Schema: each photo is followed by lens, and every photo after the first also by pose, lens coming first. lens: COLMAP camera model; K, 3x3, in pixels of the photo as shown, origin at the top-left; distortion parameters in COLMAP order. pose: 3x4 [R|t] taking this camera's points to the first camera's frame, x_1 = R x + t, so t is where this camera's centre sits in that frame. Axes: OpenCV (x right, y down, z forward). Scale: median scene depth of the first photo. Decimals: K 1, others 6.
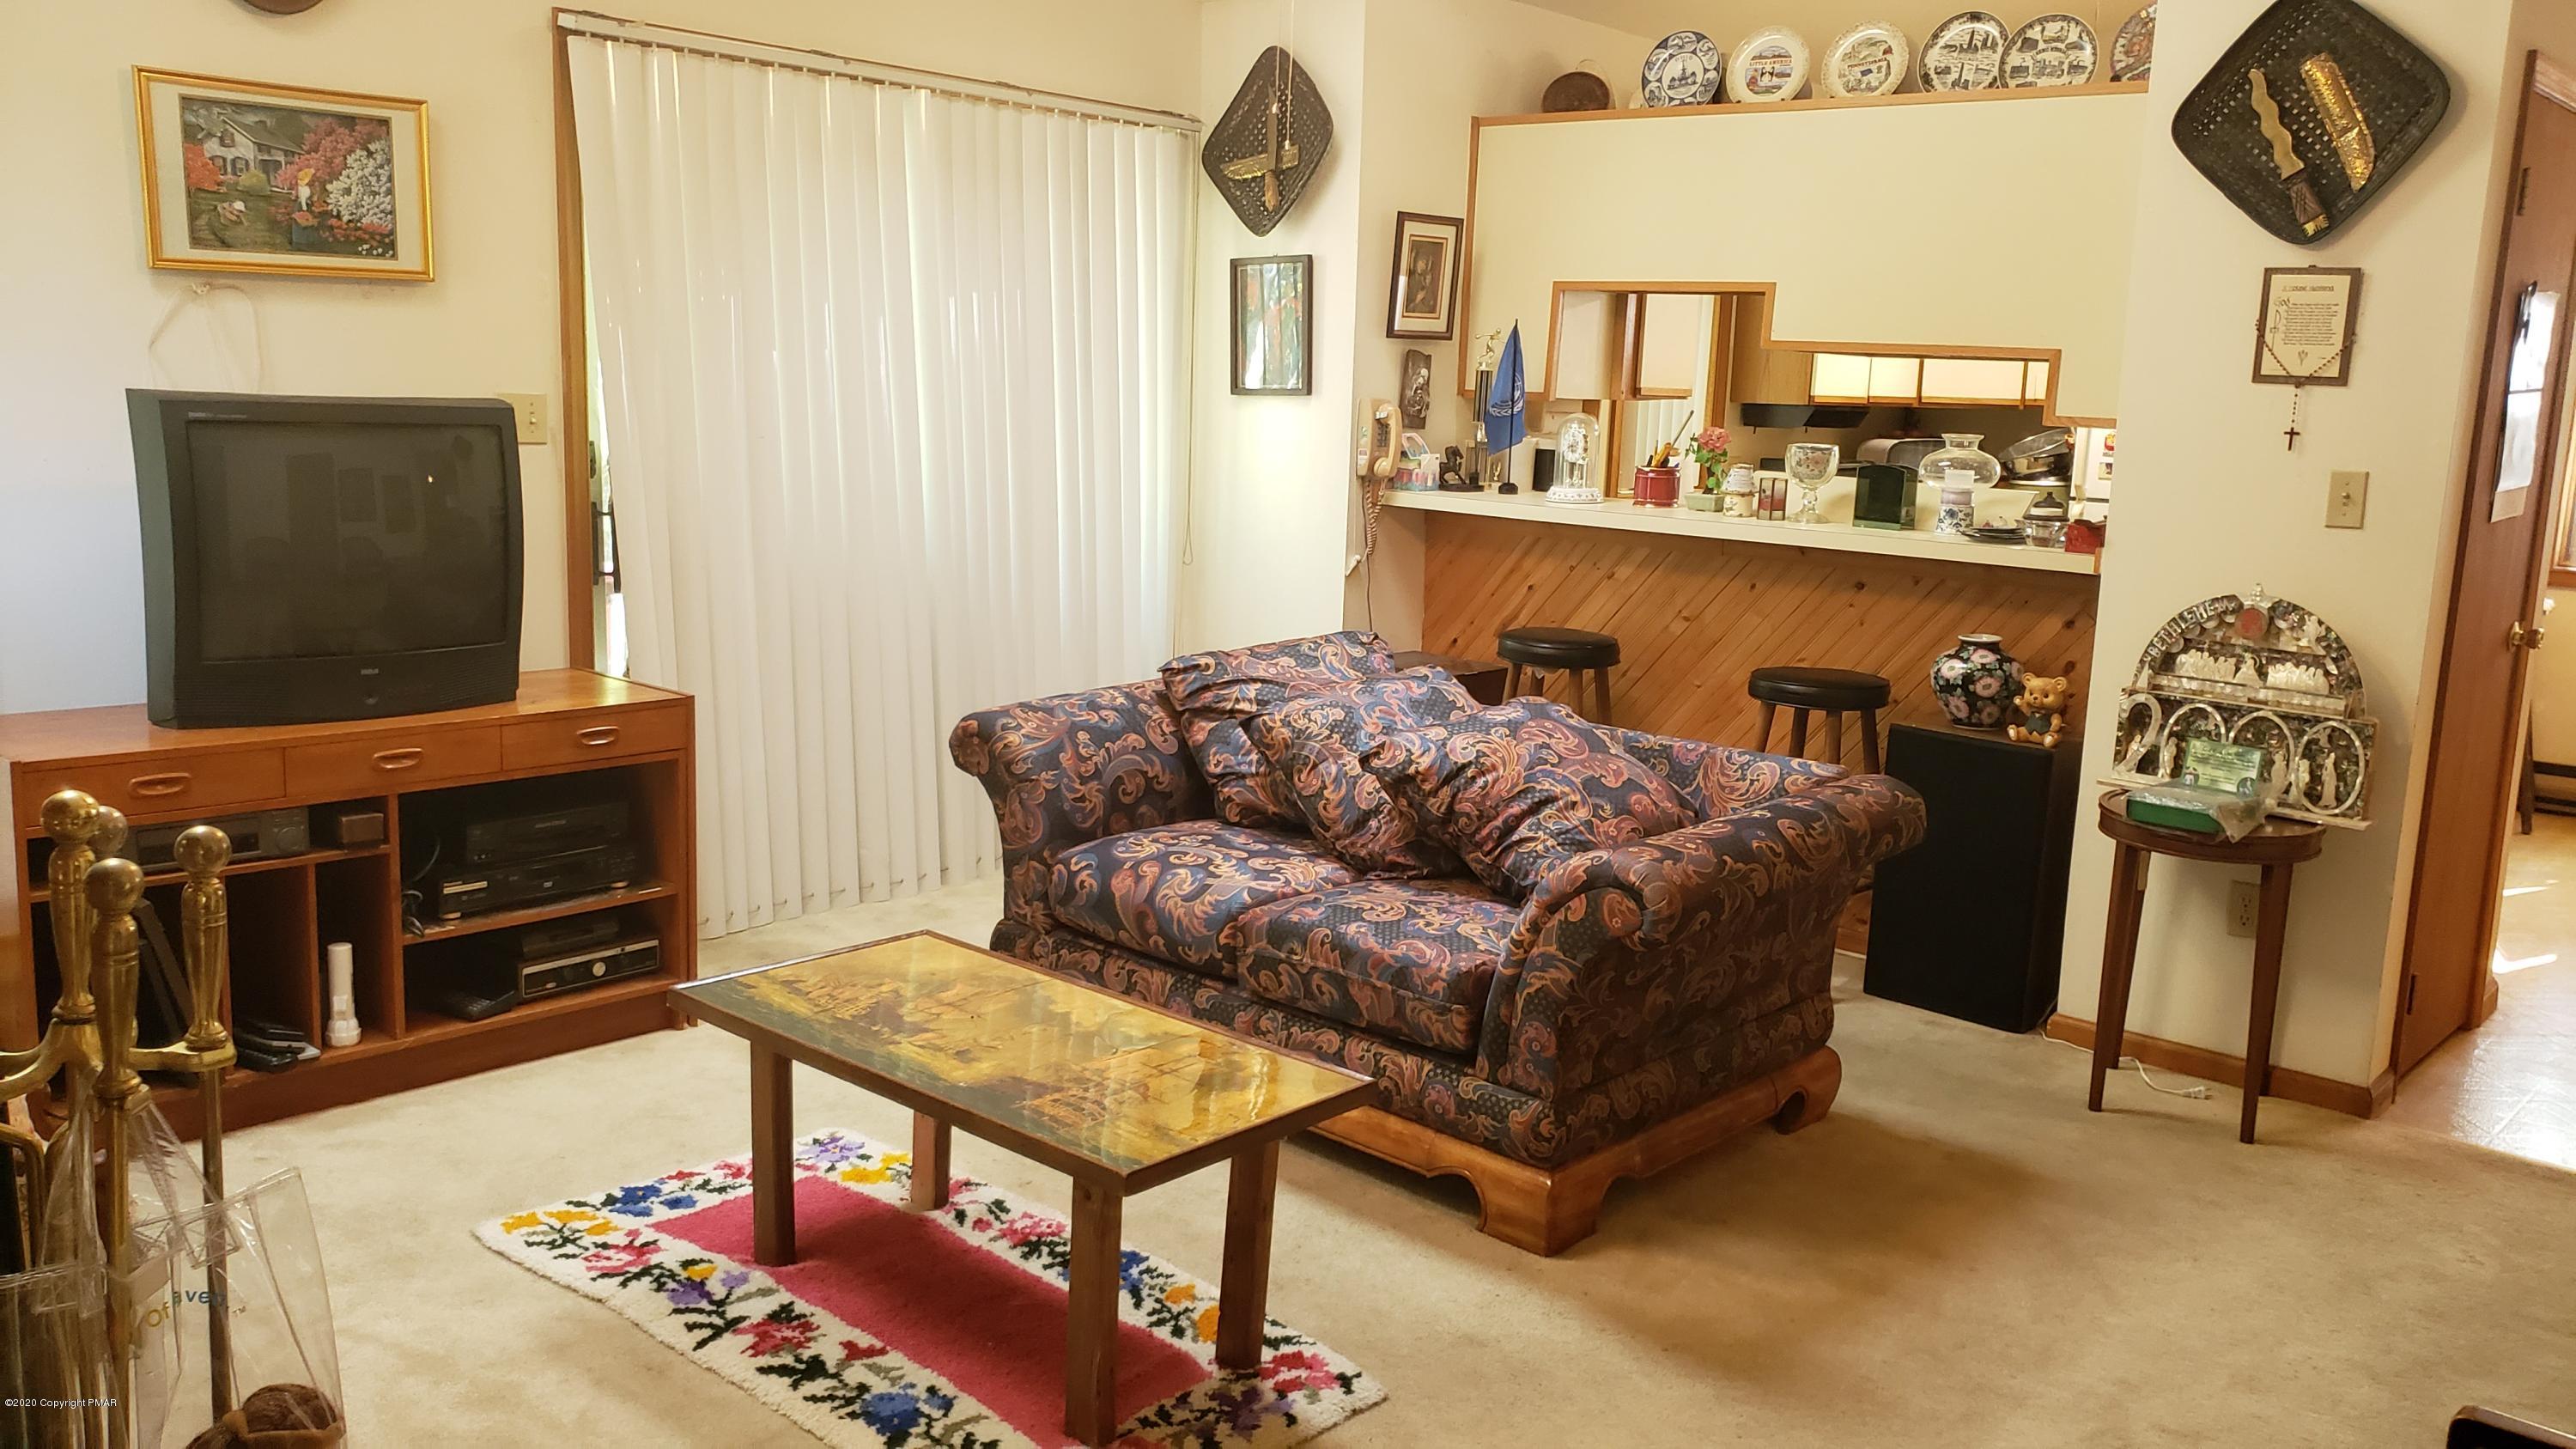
lens RADIAL K [[2063.1, 0, 1288.0], [0, 2063.1, 724.5], [0, 0, 1]] dist [0.002109, 0.112777]
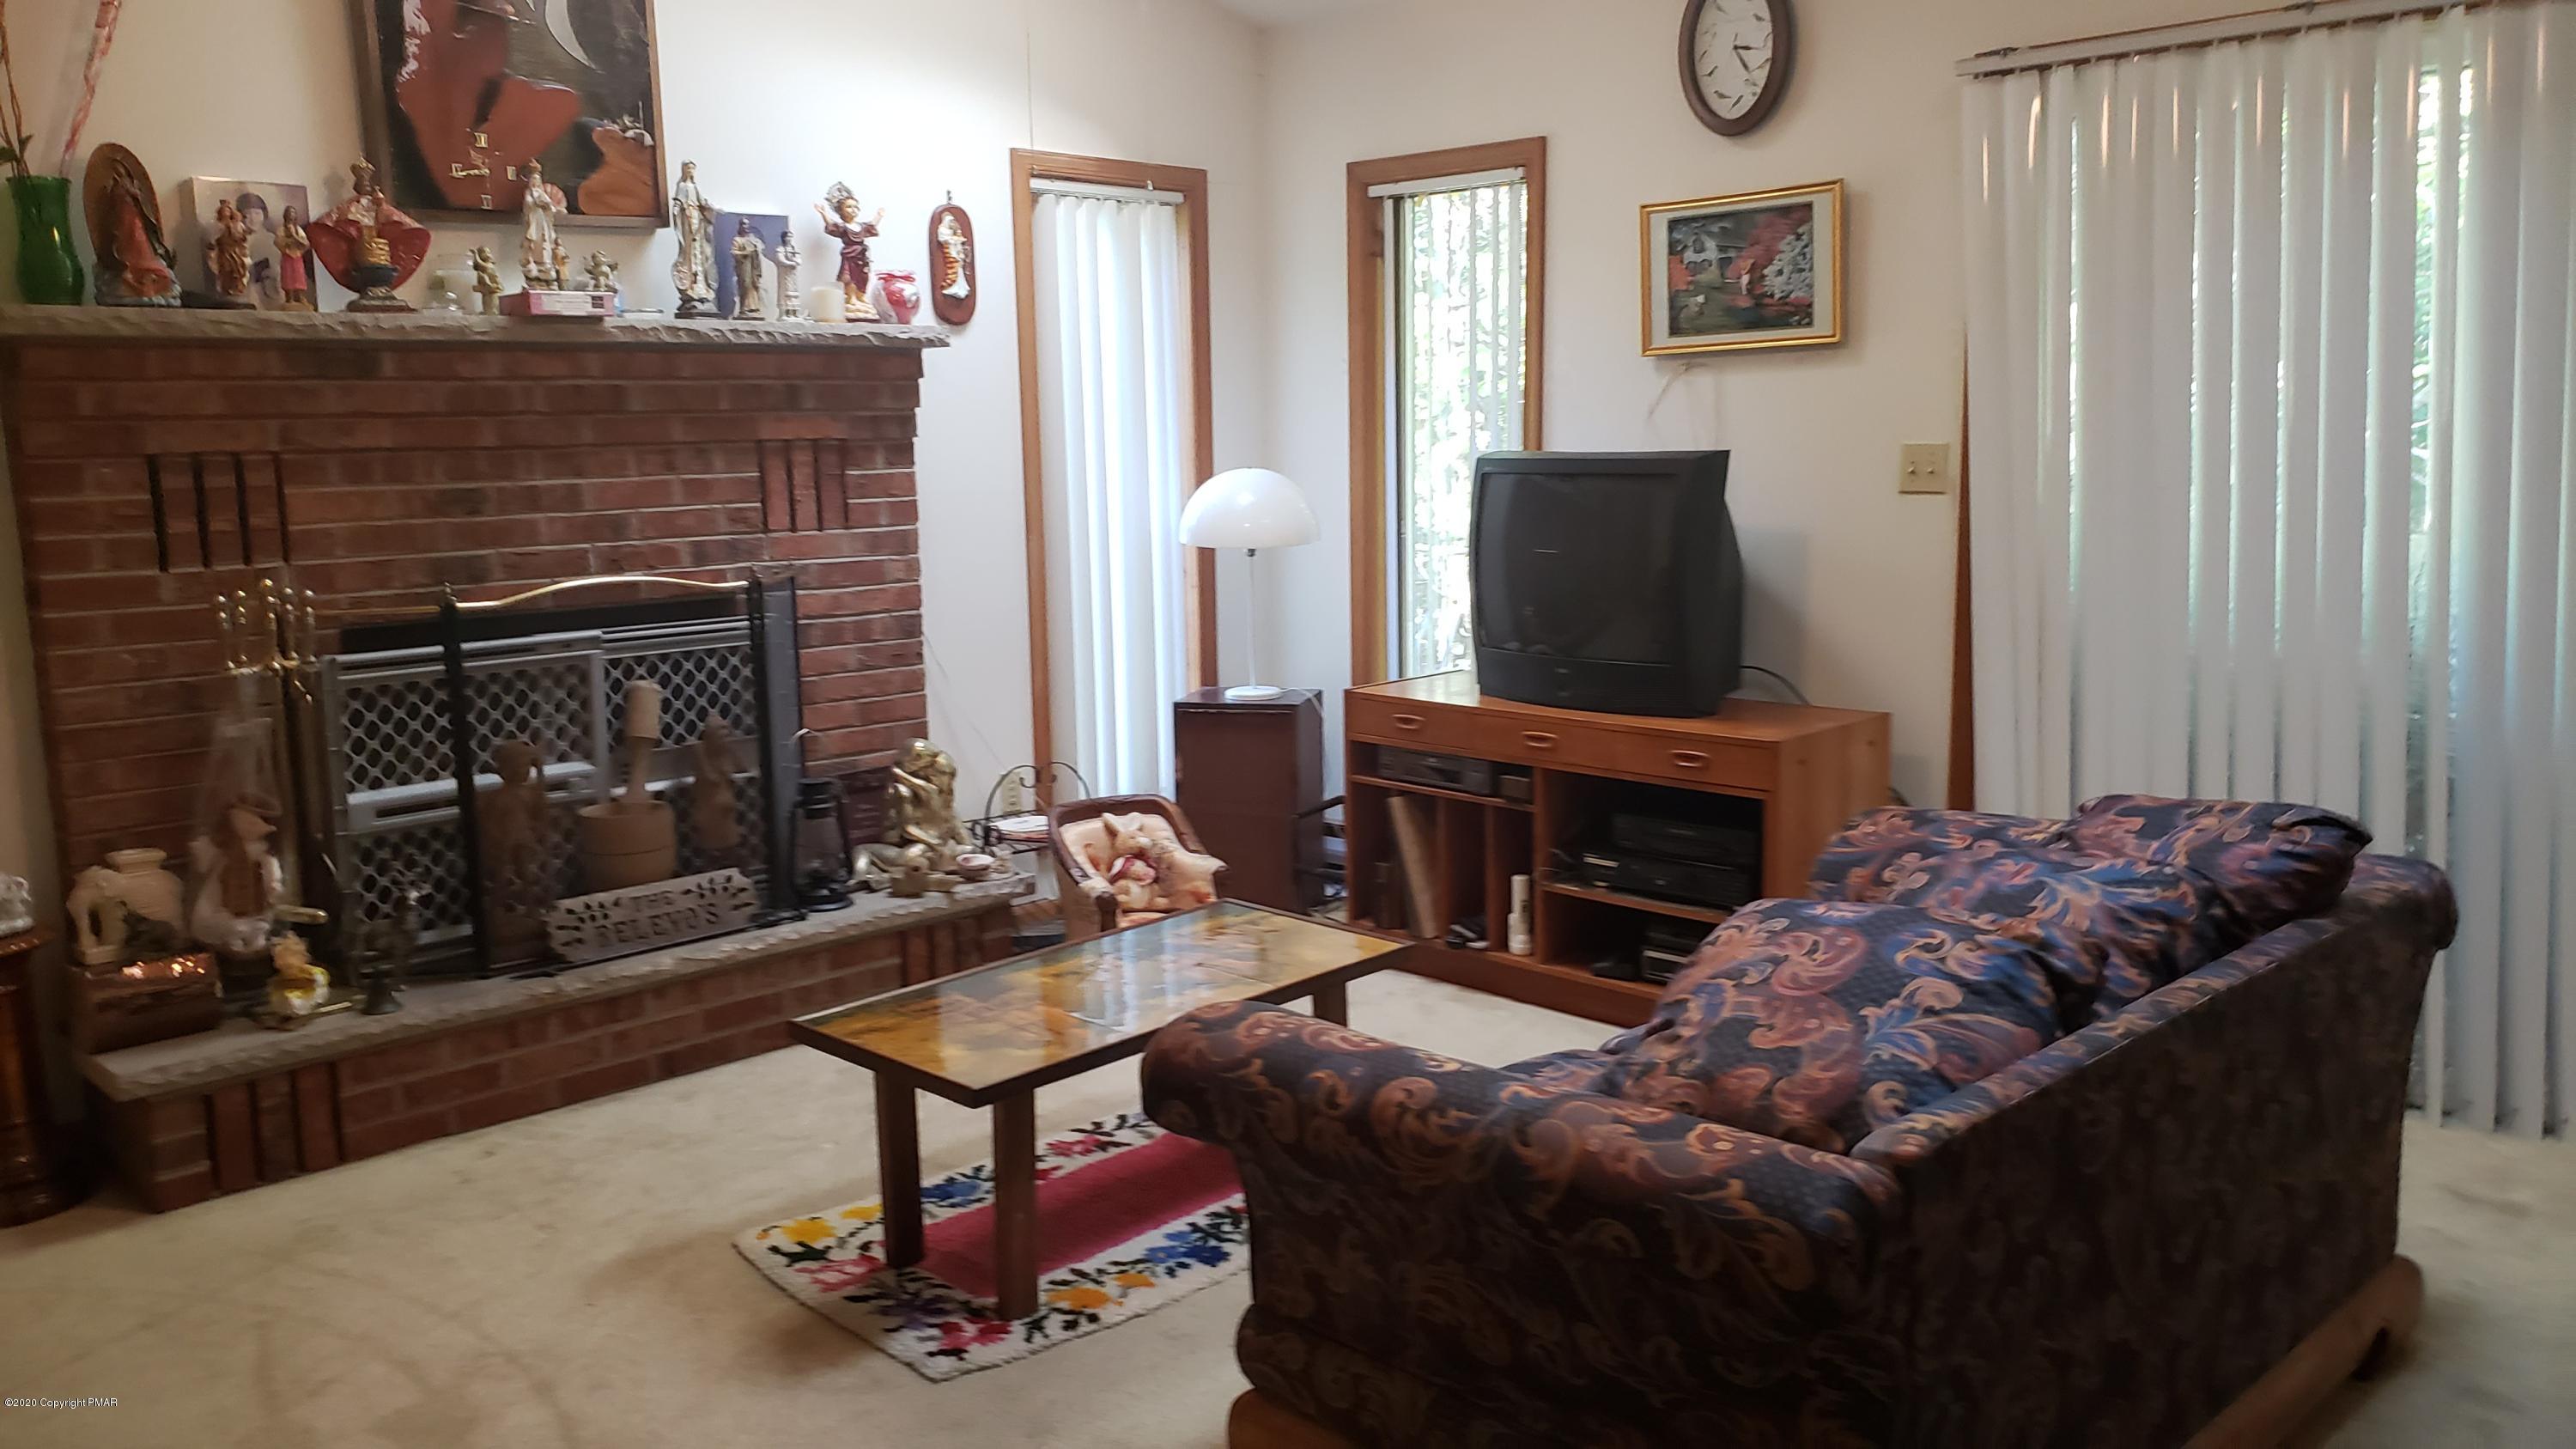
lens RADIAL K [[2050.4, 0, 1288.0], [0, 2050.4, 724.5], [0, 0, 1]] dist [0.035061, -0.021374]
pose [[-0.065552, 0.117875, -0.990863, 0.794958], [-0.153952, 0.979914, 0.126757, -0.123977], [0.985901, 0.160855, -0.046088, 0.901542]]
